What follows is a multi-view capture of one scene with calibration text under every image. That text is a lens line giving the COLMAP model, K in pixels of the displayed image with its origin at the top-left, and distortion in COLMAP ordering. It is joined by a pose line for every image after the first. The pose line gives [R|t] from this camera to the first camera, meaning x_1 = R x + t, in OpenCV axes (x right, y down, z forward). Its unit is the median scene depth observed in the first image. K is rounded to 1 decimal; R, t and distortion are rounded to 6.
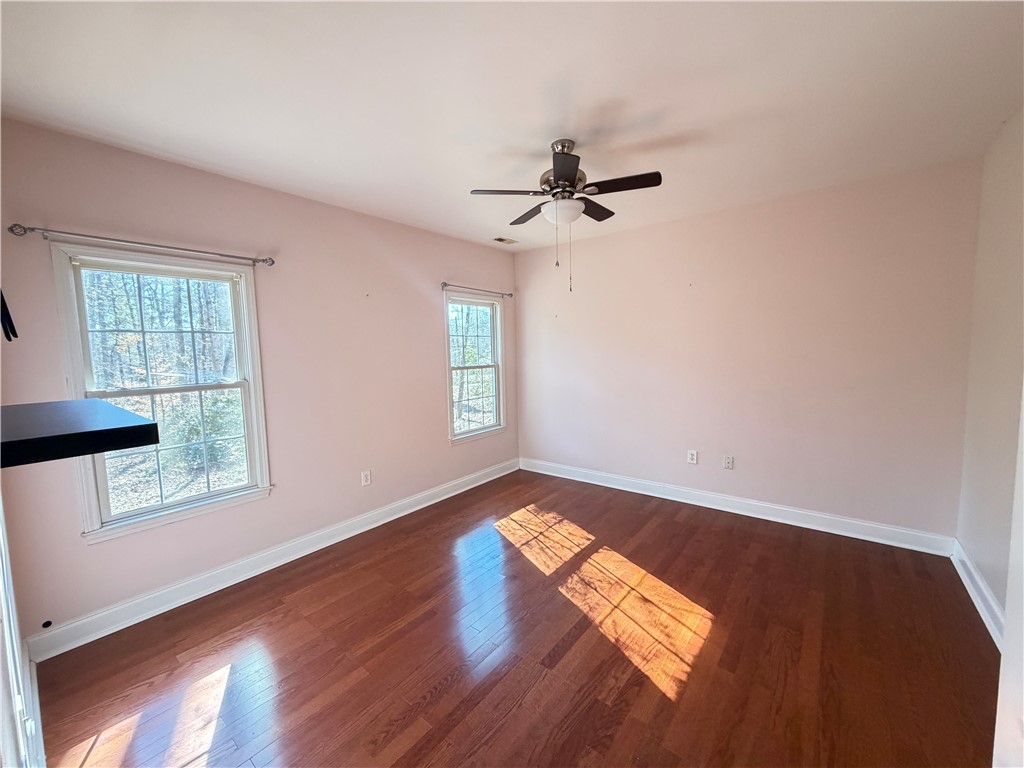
lens RADIAL K [[440.7, 0, 512.0], [0, 440.7, 384.0], [0, 0, 1]] dist [0.086193, -0.000294]
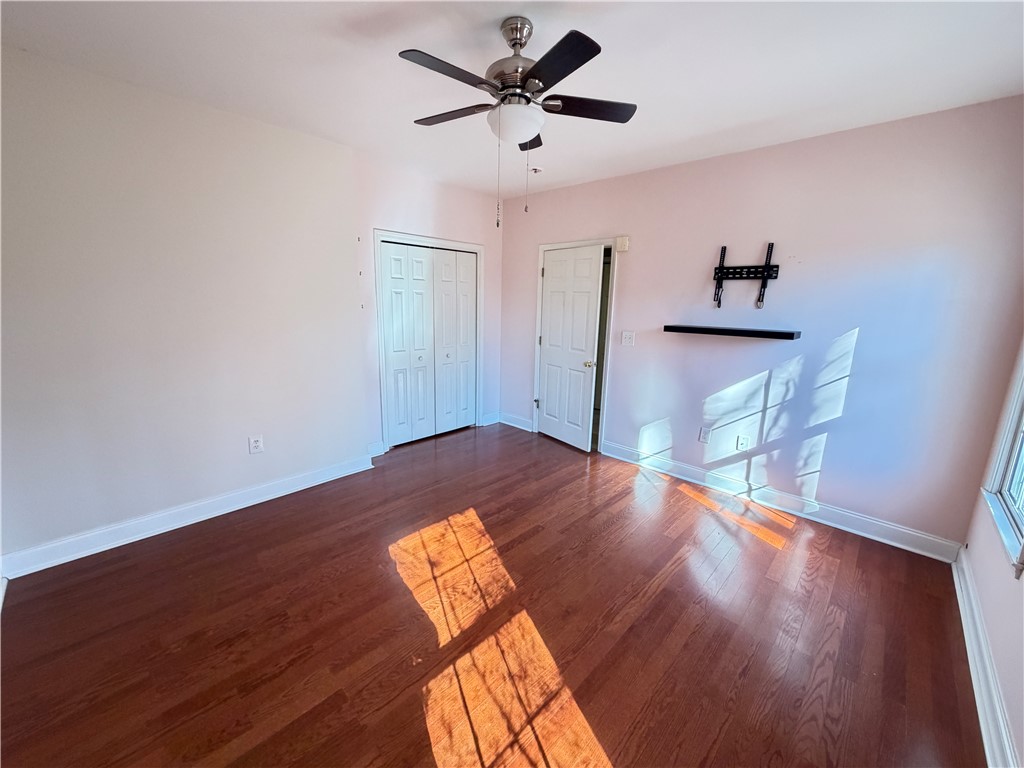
lens RADIAL K [[419.6, 0, 512.0], [0, 419.6, 384.0], [0, 0, 1]] dist [0.000803, -0.000027]
pose [[-0.995959, -0.010899, 0.089145, 0.044394], [0.015667, 0.956303, 0.291956, -0.158213], [-0.088432, 0.292173, -0.952268, 1.671755]]
